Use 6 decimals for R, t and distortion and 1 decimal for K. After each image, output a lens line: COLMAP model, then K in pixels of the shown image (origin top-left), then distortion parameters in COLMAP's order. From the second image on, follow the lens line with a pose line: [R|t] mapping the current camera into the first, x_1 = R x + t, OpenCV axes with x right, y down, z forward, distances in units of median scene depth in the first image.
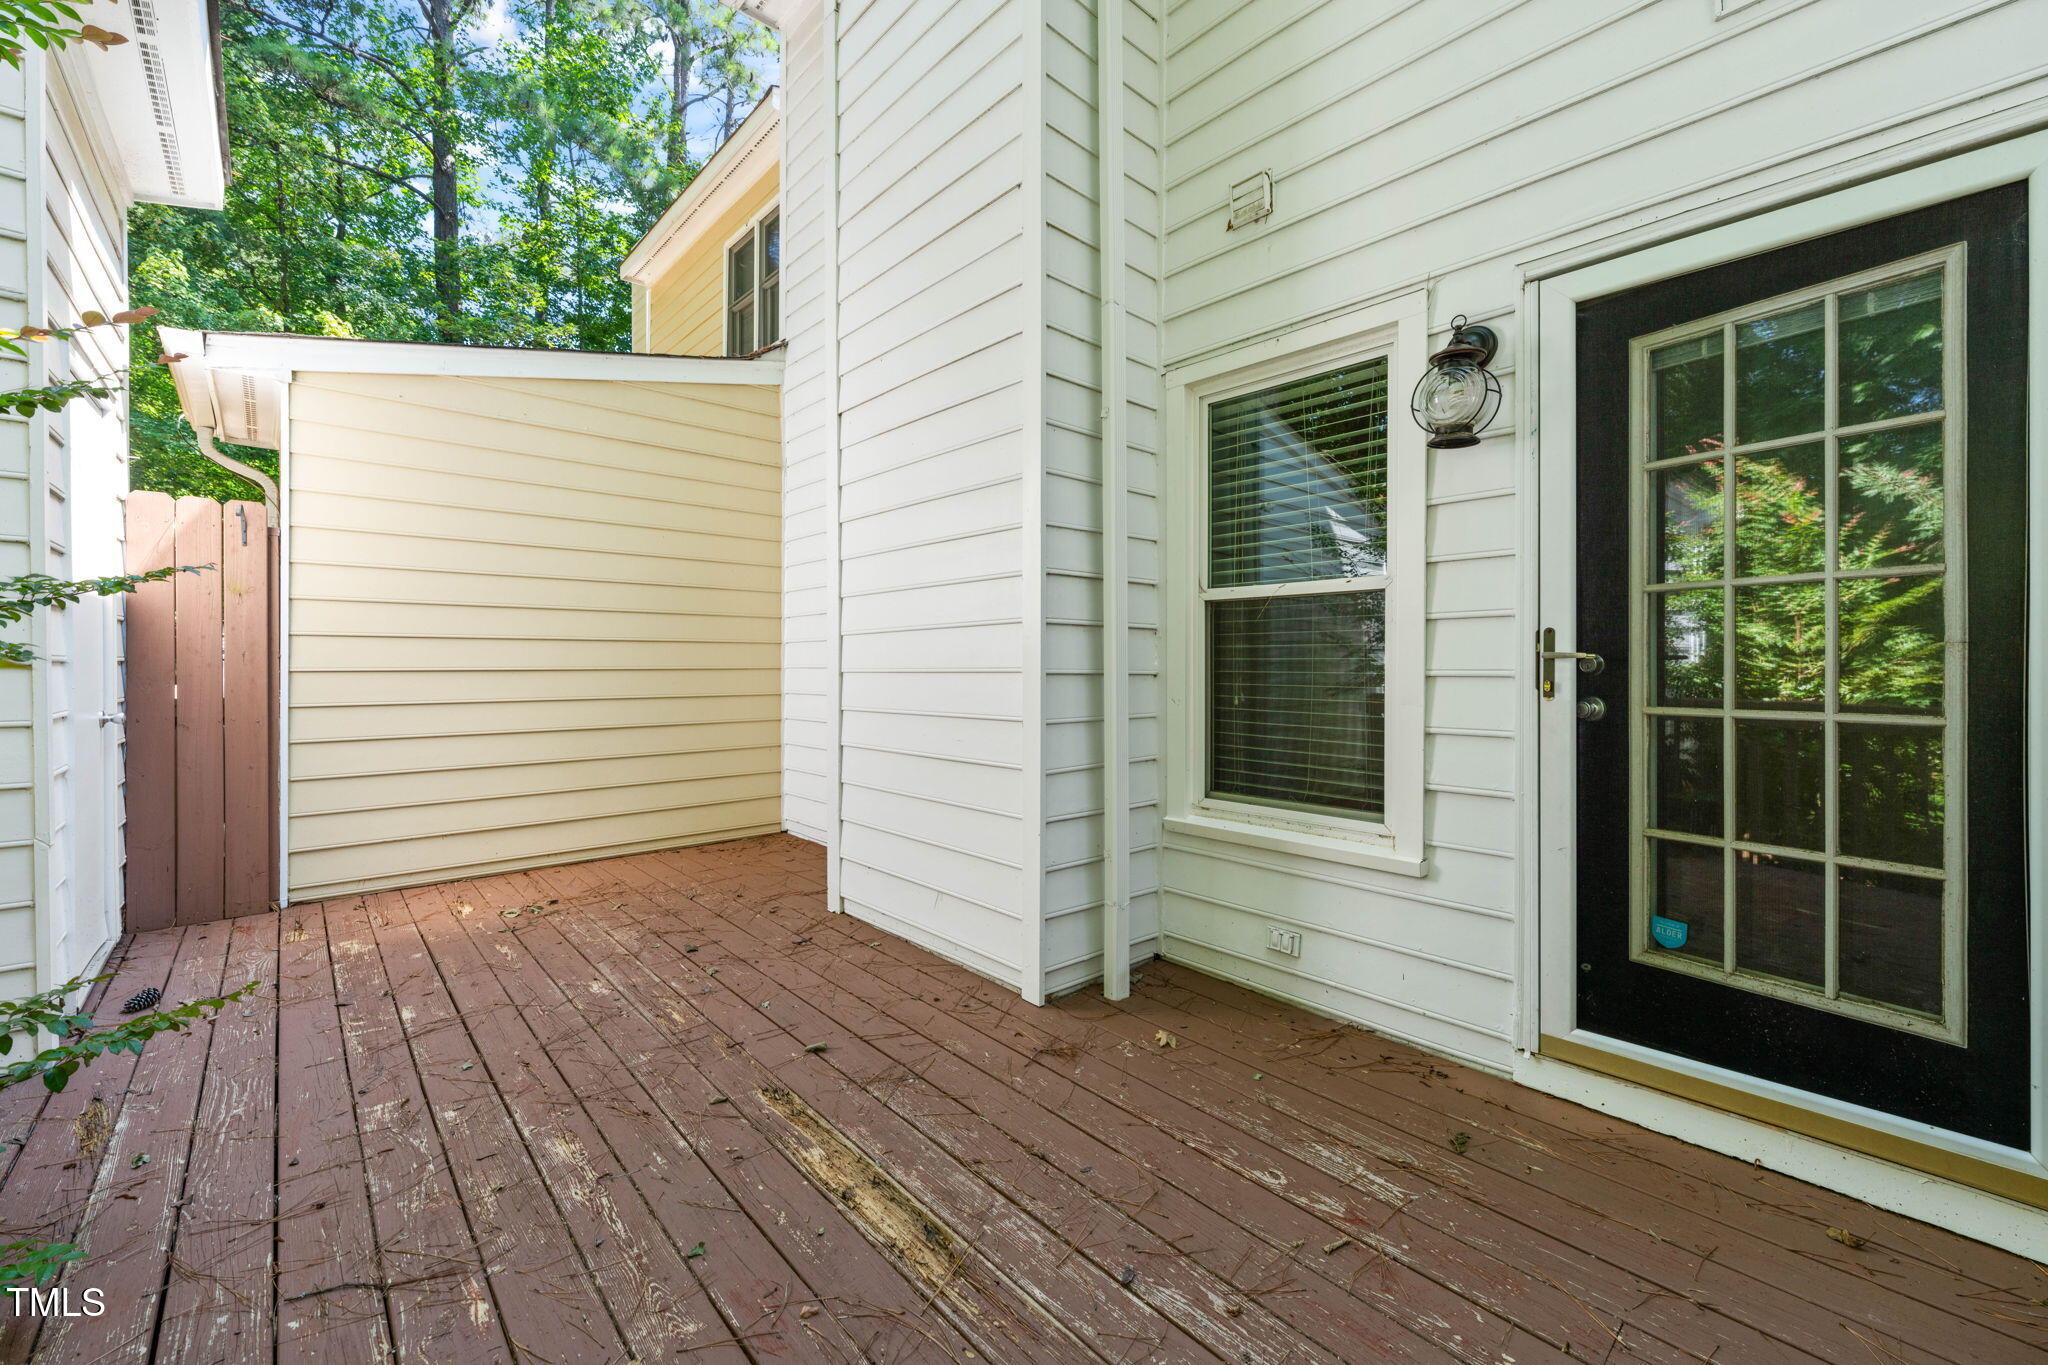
lens RADIAL K [[819.2, 0, 1028.3], [0, 819.2, 666.2], [0, 0, 1]] dist [0.000575, -0.000005]
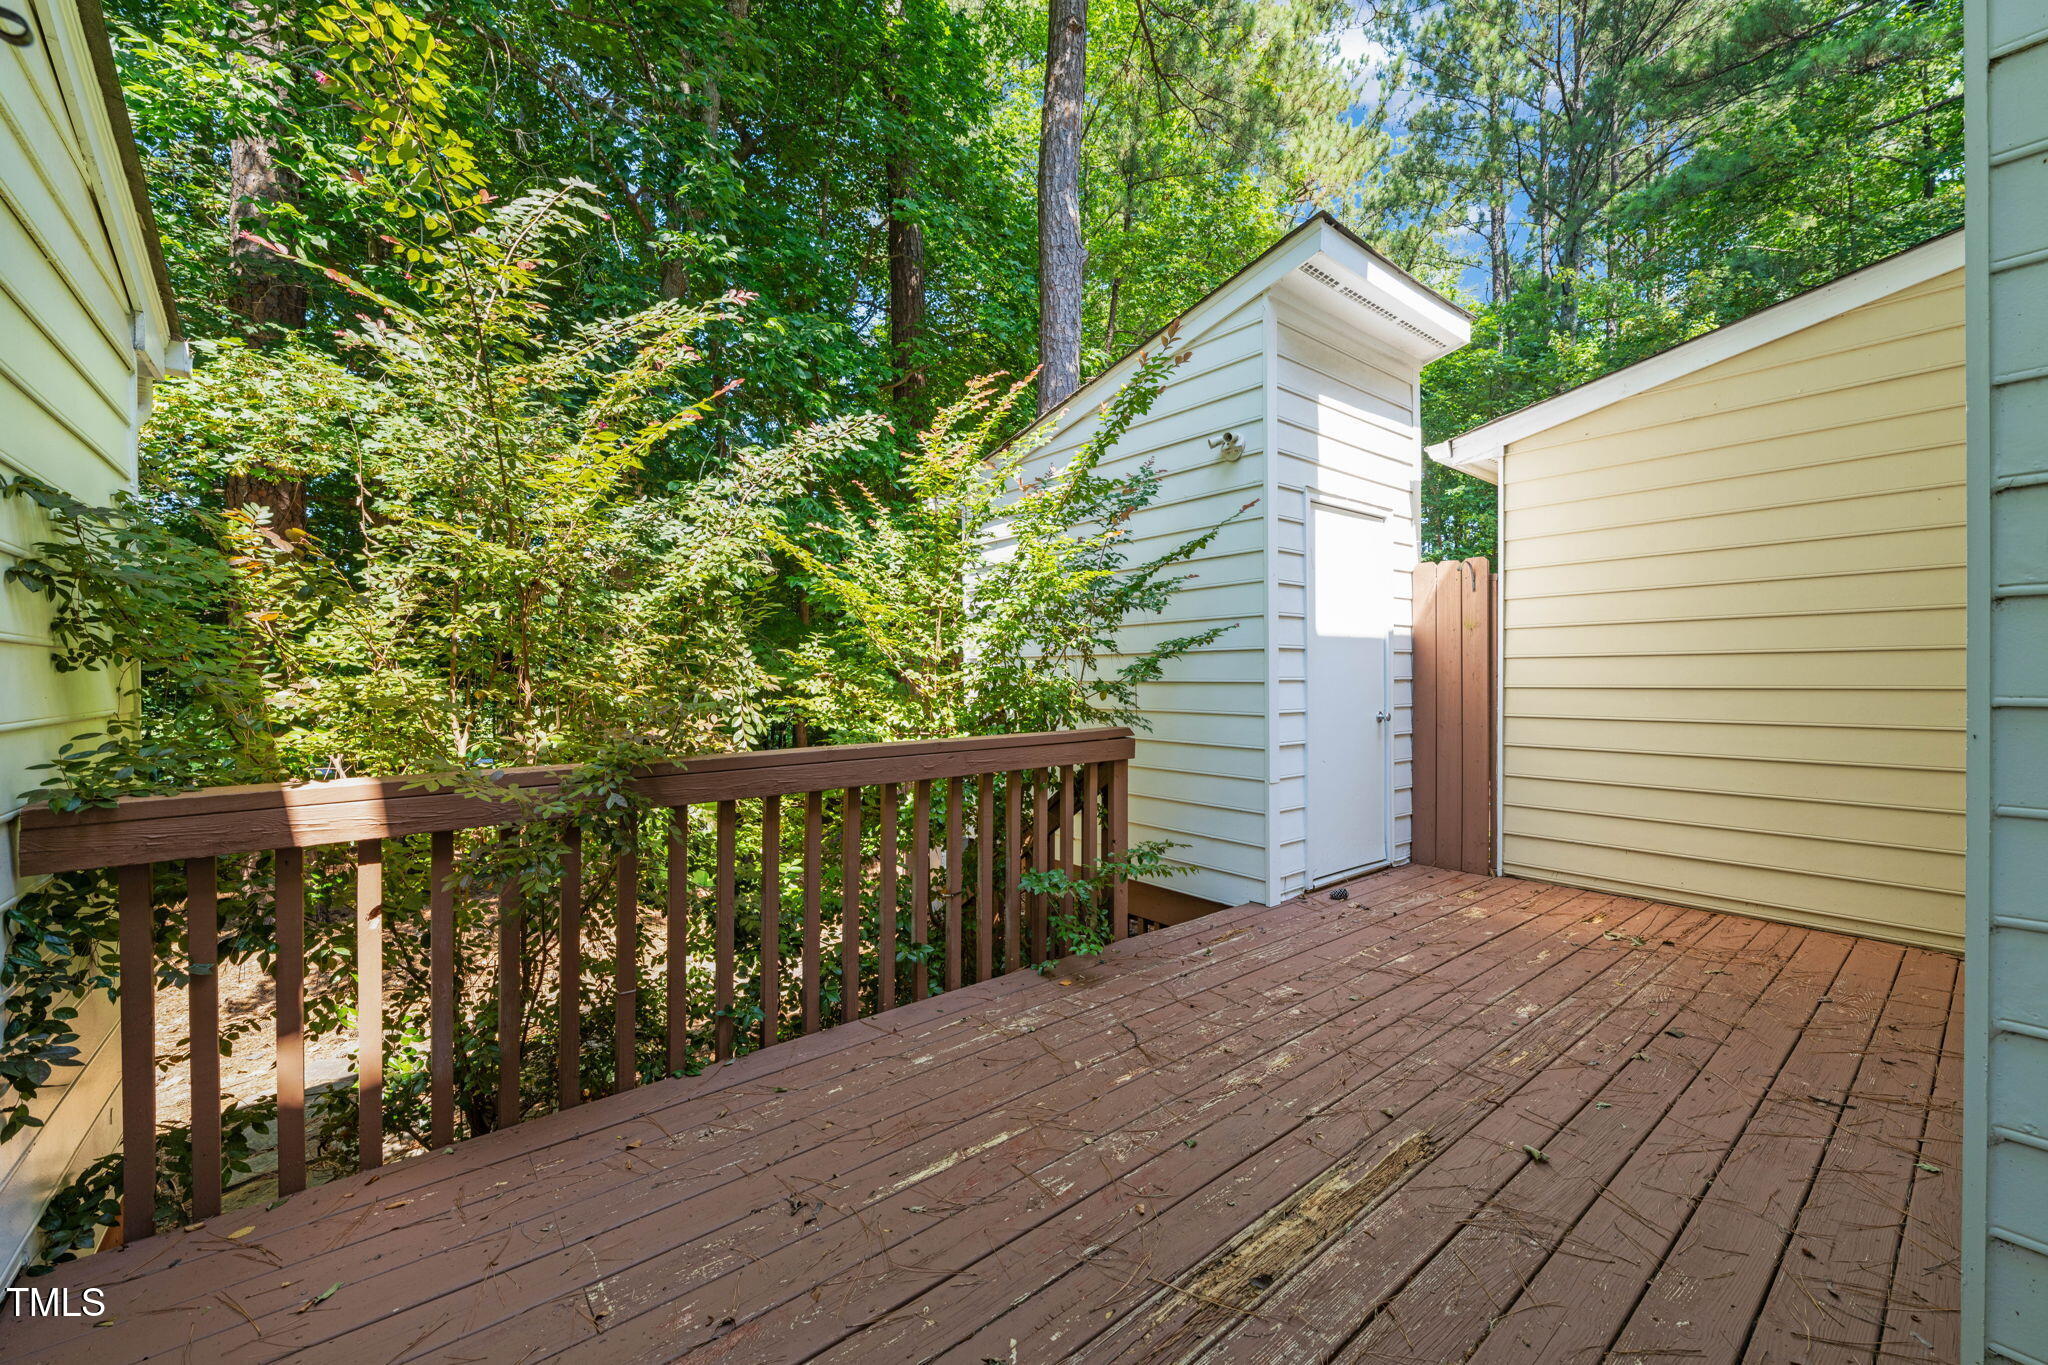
lens RADIAL K [[819.2, 0, 1031.6], [0, 819.2, 681.4], [0, 0, 1]] dist [0.000575, -0.000005]
pose [[-0.052433, 0.003519, -0.998618, 0.499888], [-0.003777, 0.999986, 0.003722, -0.005835], [0.998617, 0.003967, -0.052419, 0.462140]]
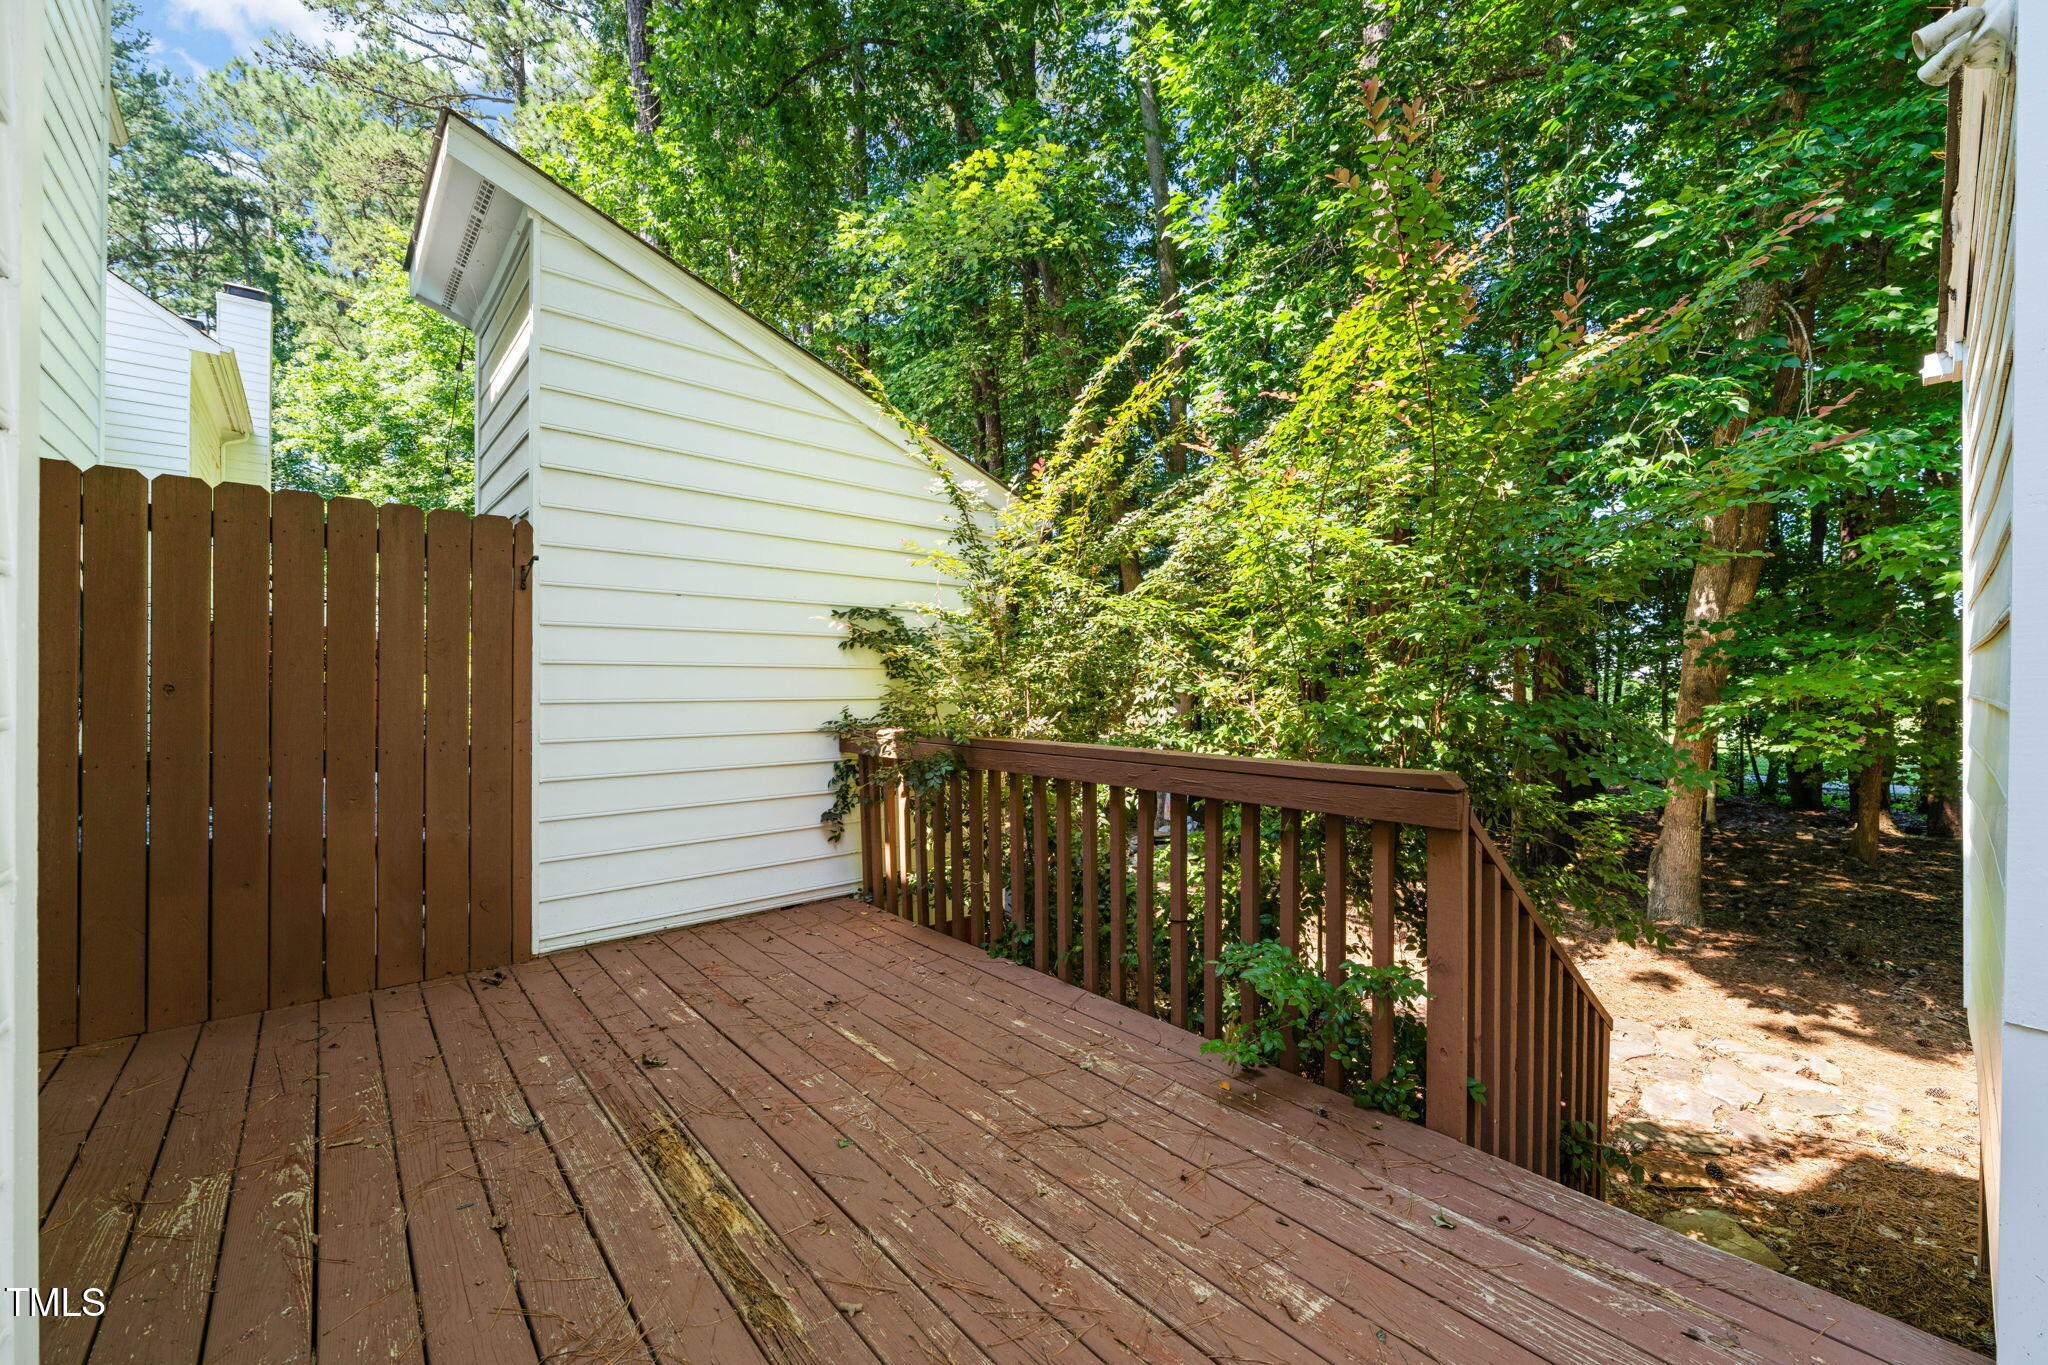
lens RADIAL K [[819.2, 0, 1021.2], [0, 819.2, 681.0], [0, 0, 1]] dist [0.000575, -0.000005]
pose [[-0.999309, -0.007575, 0.036382, -0.413191], [-0.007324, 0.999948, 0.007043, -0.016295], [-0.036433, 0.006771, -0.999313, 1.292663]]
